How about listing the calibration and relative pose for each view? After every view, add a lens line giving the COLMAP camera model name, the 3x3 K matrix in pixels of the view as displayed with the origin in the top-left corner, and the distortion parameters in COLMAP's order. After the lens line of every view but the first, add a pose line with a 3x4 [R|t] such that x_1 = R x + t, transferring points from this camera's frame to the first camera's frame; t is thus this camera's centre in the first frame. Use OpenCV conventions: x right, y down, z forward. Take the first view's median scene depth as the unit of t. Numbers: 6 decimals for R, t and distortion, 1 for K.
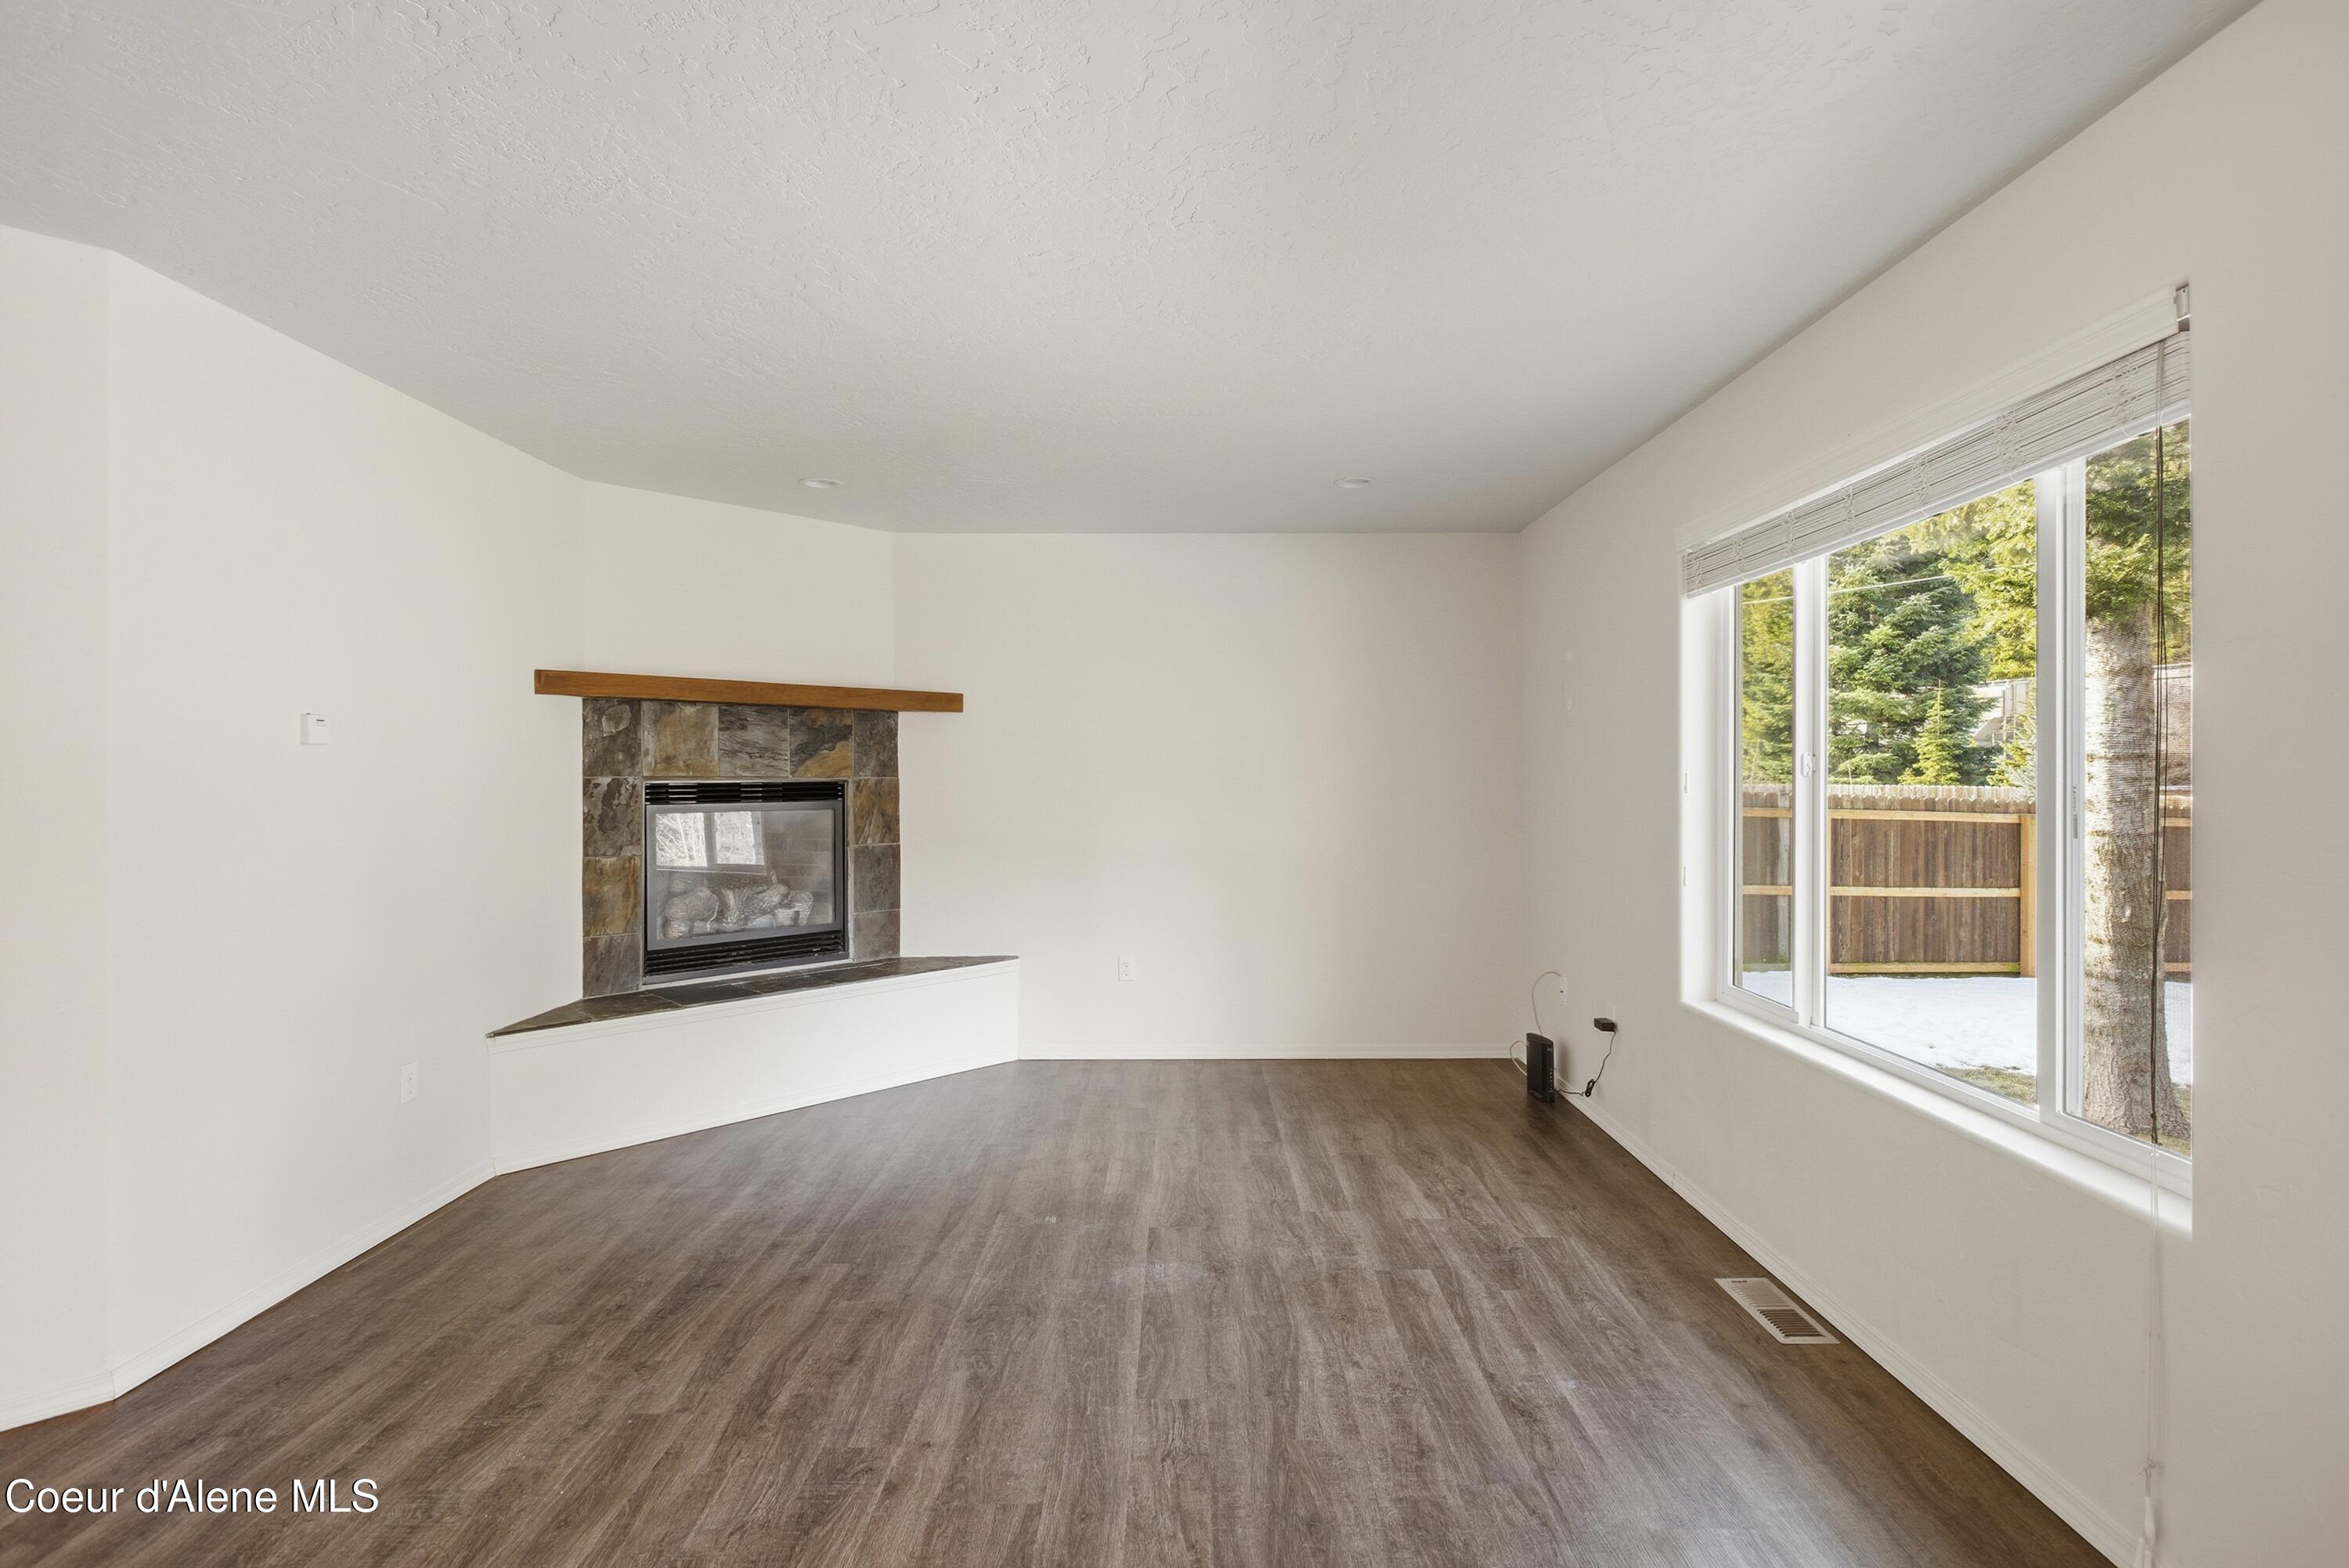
lens RADIAL K [[1123.3, 0, 1186.0], [0, 1123.3, 782.1], [0, 0, 1]] dist [-0.003636, 0.001449]
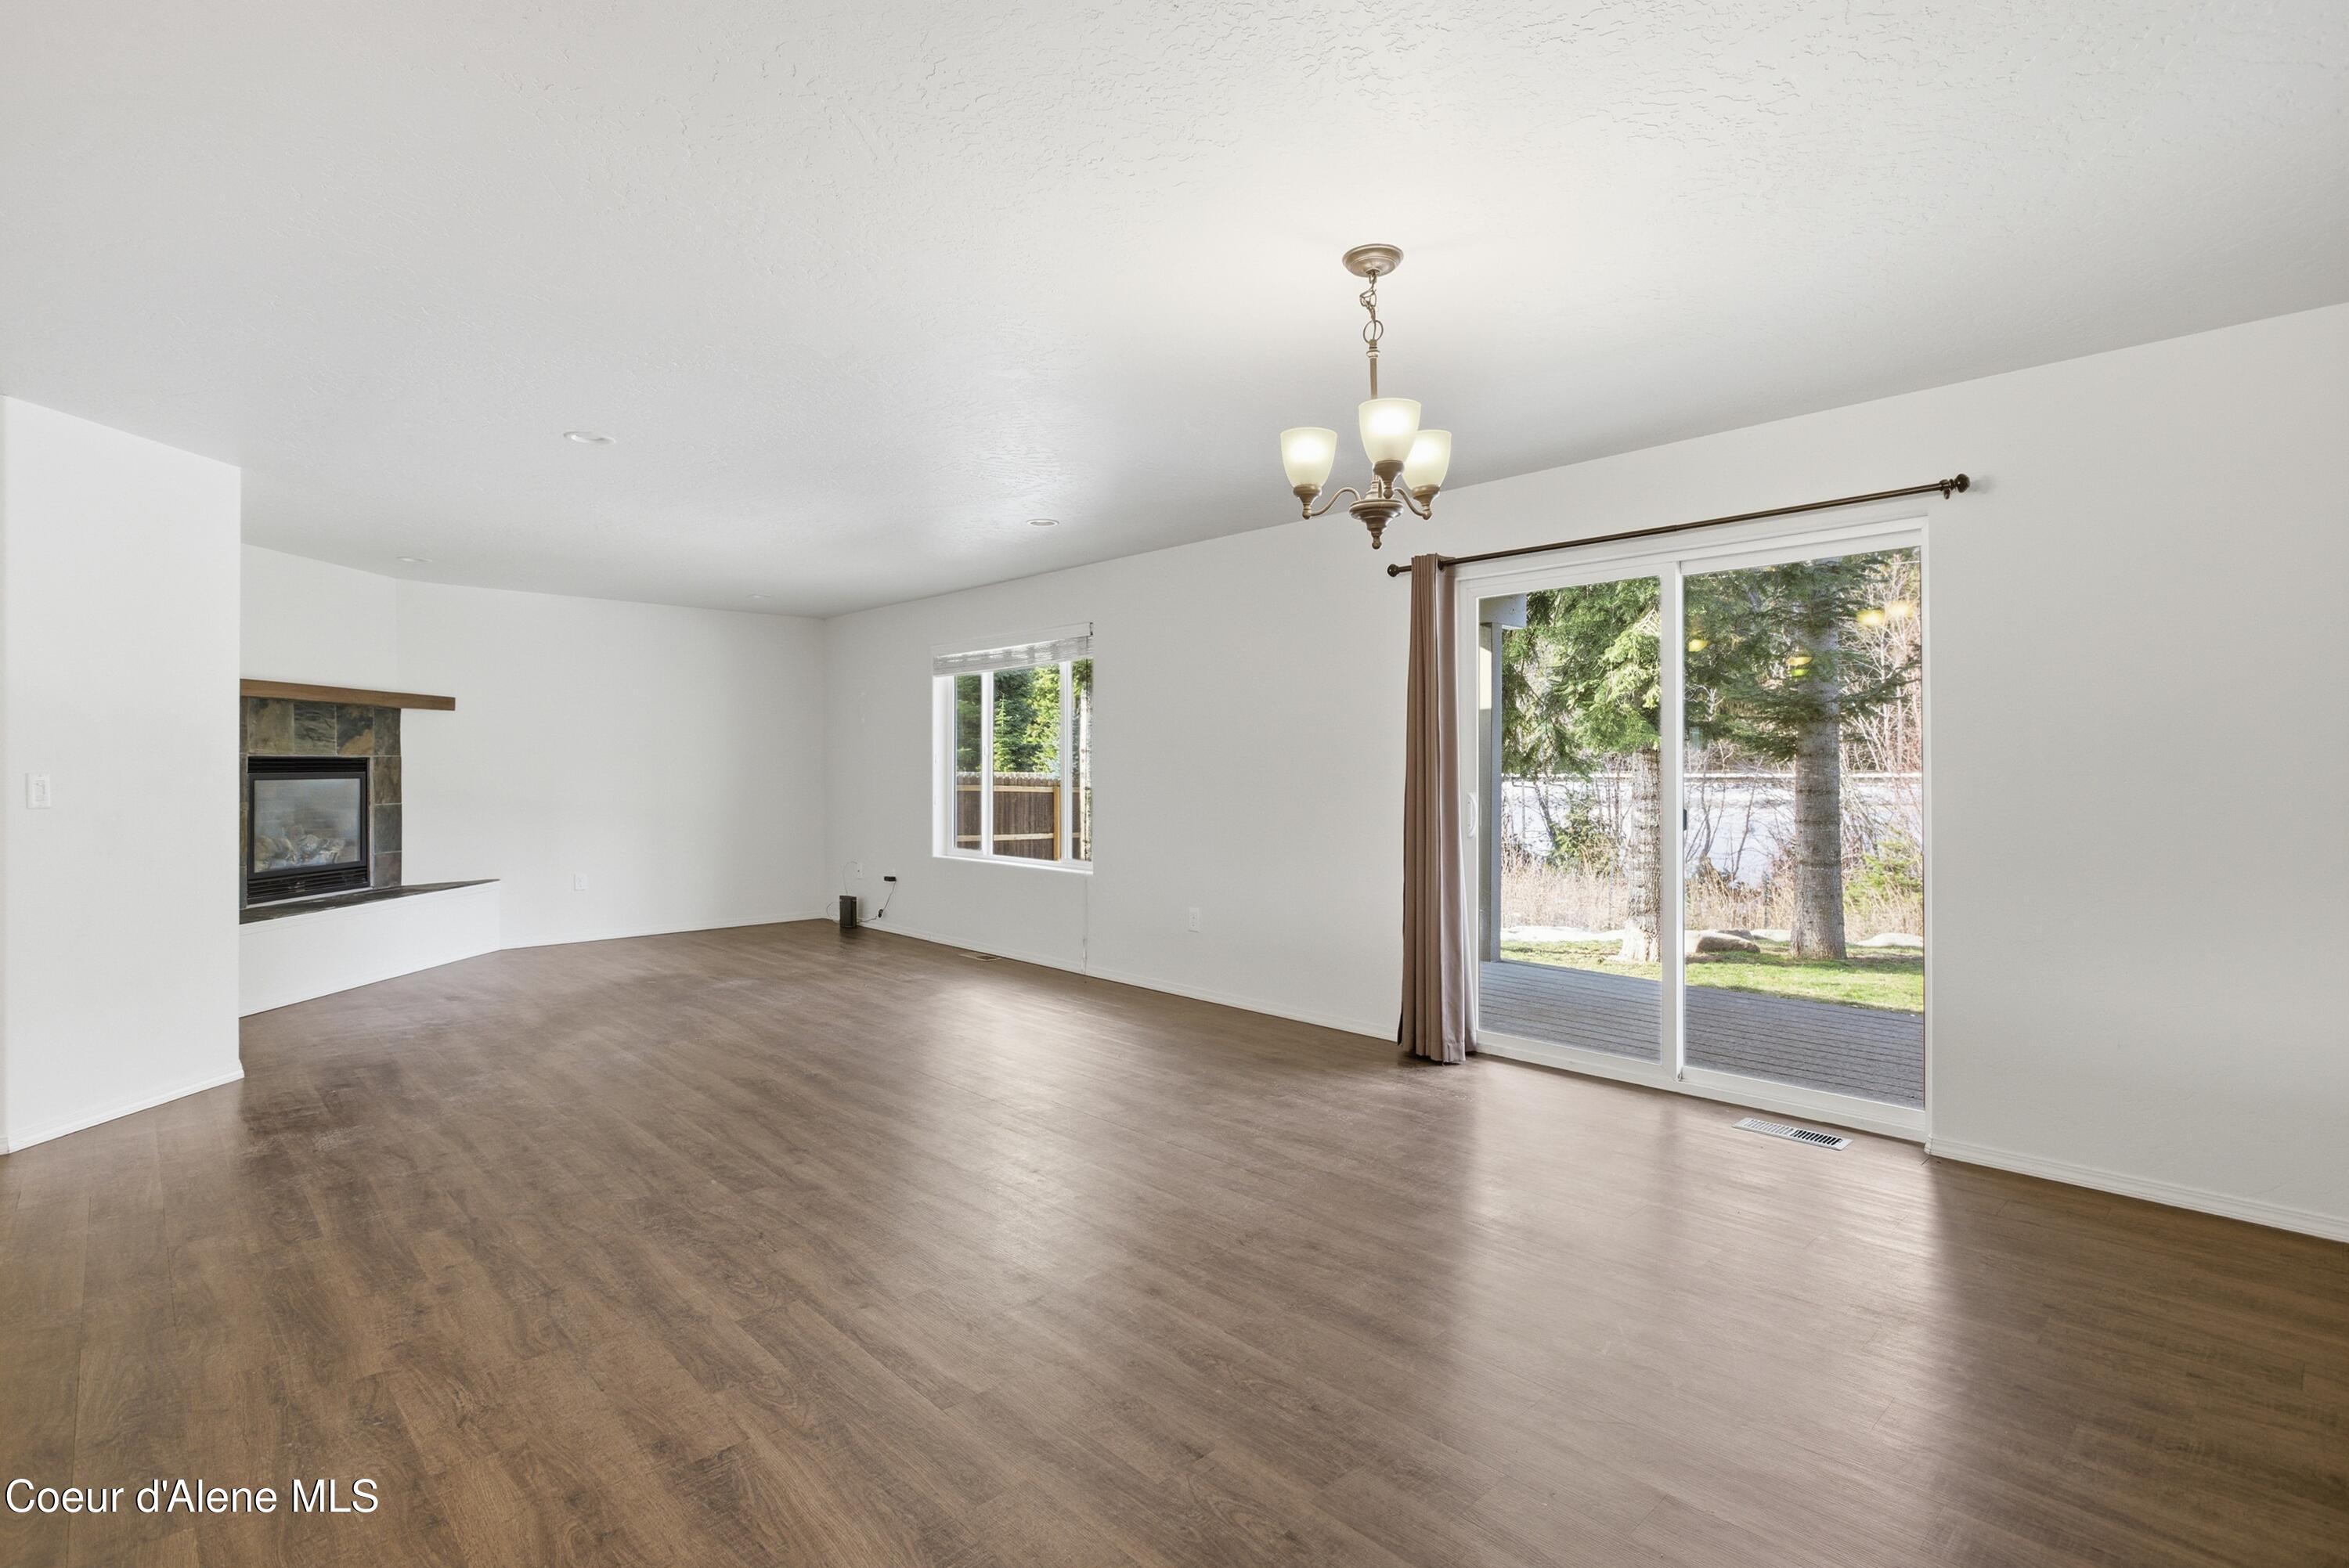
lens RADIAL K [[1123.3, 0, 1186.0], [0, 1123.3, 782.1], [0, 0, 1]] dist [-0.003636, 0.001449]
pose [[0.726356, -0.007428, 0.687278, -0.506186], [0.002213, 0.999962, 0.008469, 0.018777], [-0.687315, -0.004631, 0.726345, -0.676589]]
